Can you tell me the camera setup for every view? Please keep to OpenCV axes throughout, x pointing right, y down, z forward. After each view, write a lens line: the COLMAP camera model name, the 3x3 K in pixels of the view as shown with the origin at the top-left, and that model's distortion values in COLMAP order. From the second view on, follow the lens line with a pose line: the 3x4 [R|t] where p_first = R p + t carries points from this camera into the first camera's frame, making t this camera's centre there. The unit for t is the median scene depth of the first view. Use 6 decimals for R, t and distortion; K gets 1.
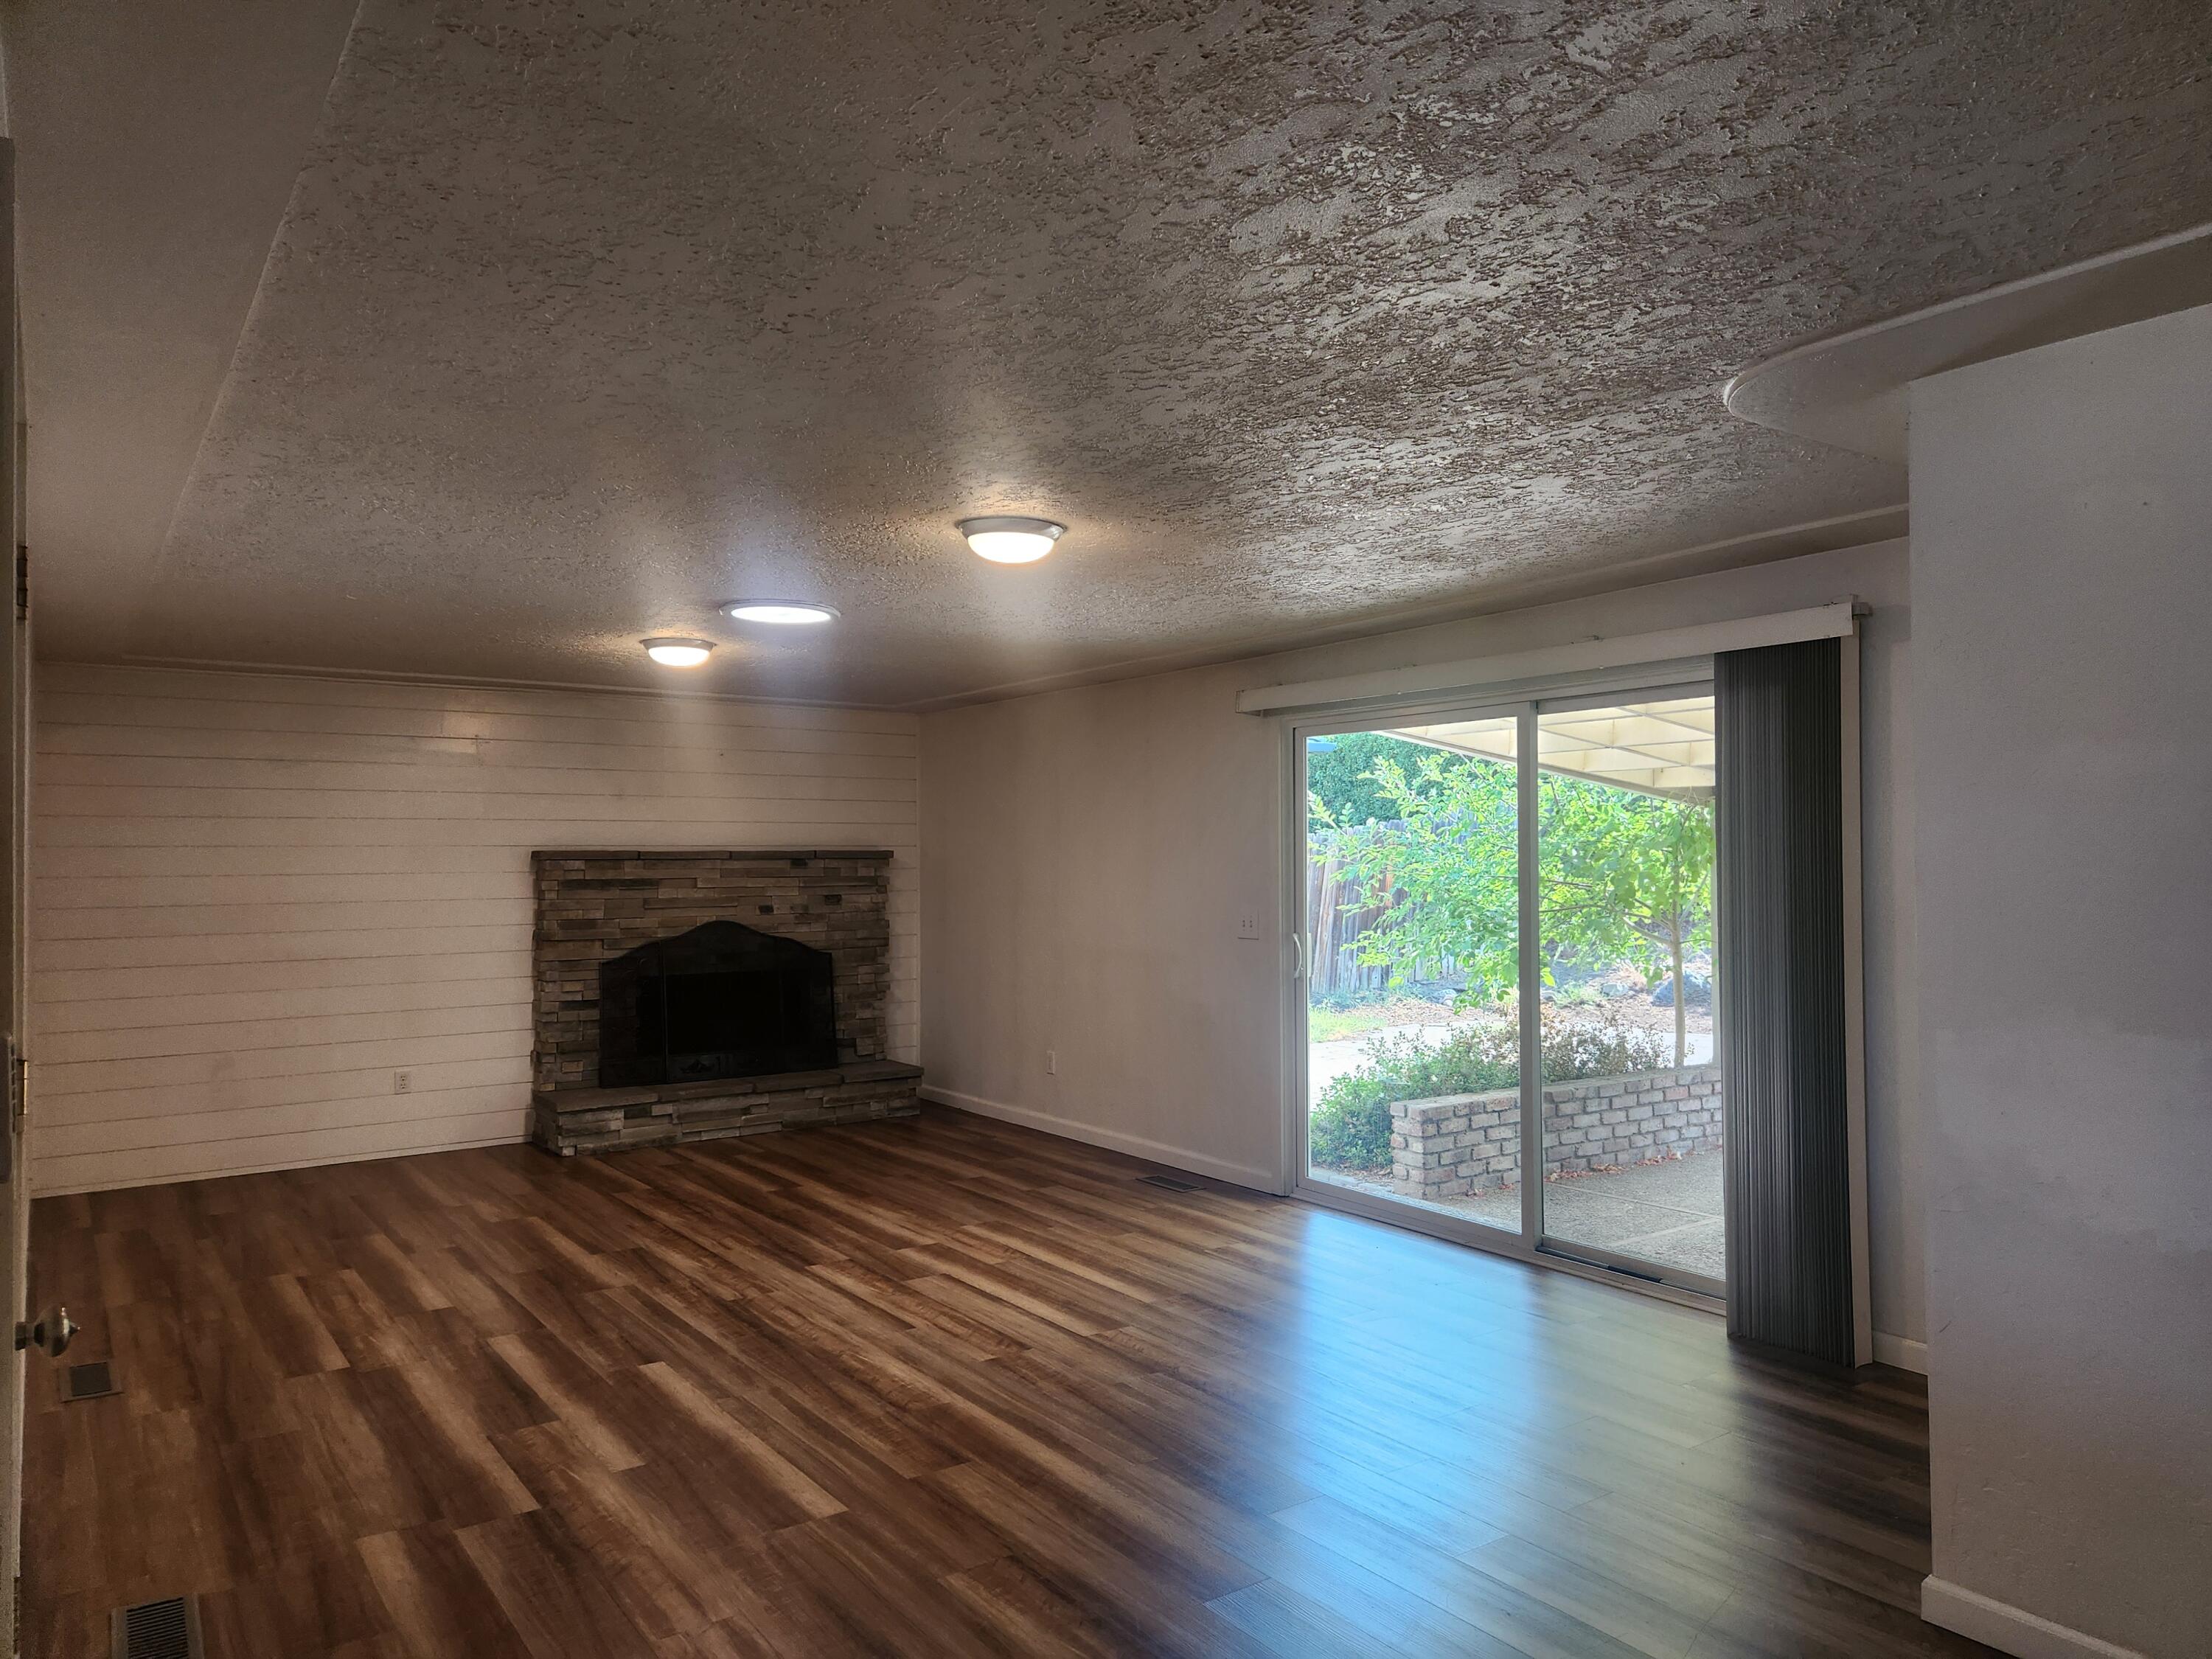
lens RADIAL K [[1482.3, 0, 1106.0], [0, 1482.3, 829.5], [0, 0, 1]] dist [0.007316, -0.001358]
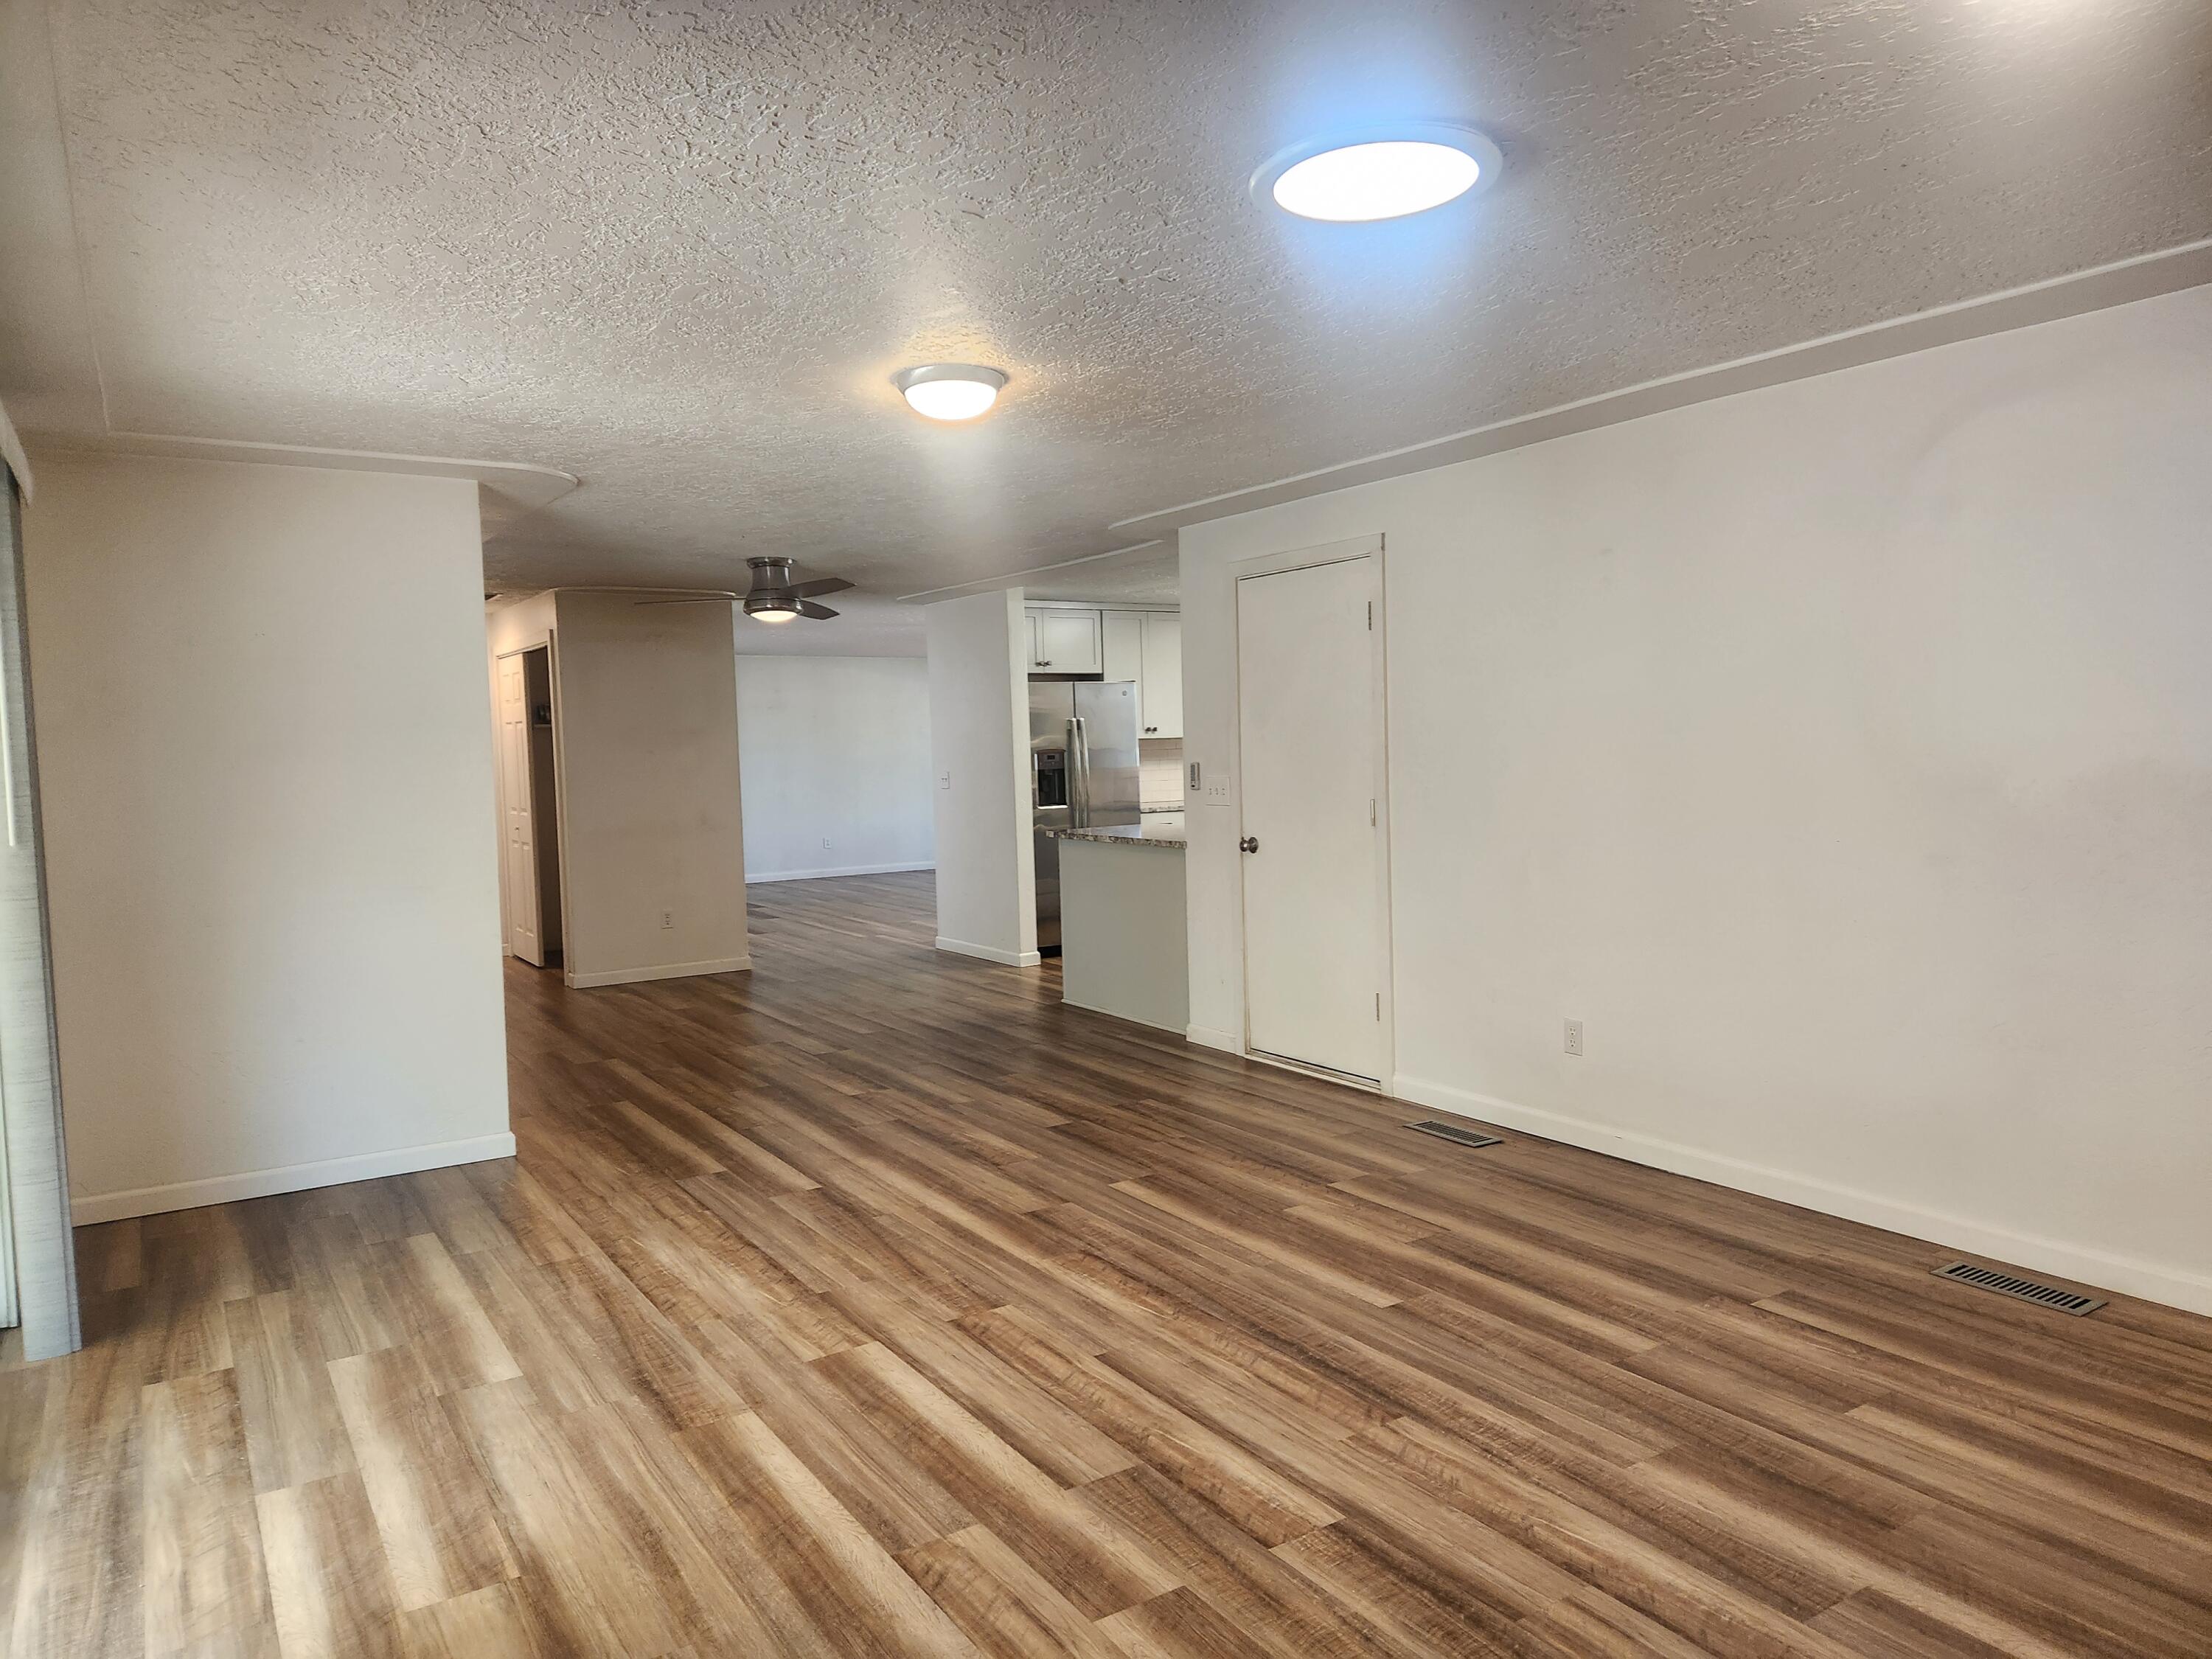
lens RADIAL K [[1482.3, 0, 1106.0], [0, 1482.3, 829.5], [0, 0, 1]] dist [0.007316, -0.001358]
pose [[-0.998751, 0.028268, 0.041195, -0.172249], [0.029838, 0.998831, 0.038018, 0.044288], [-0.040072, 0.039199, -0.998428, 1.733851]]
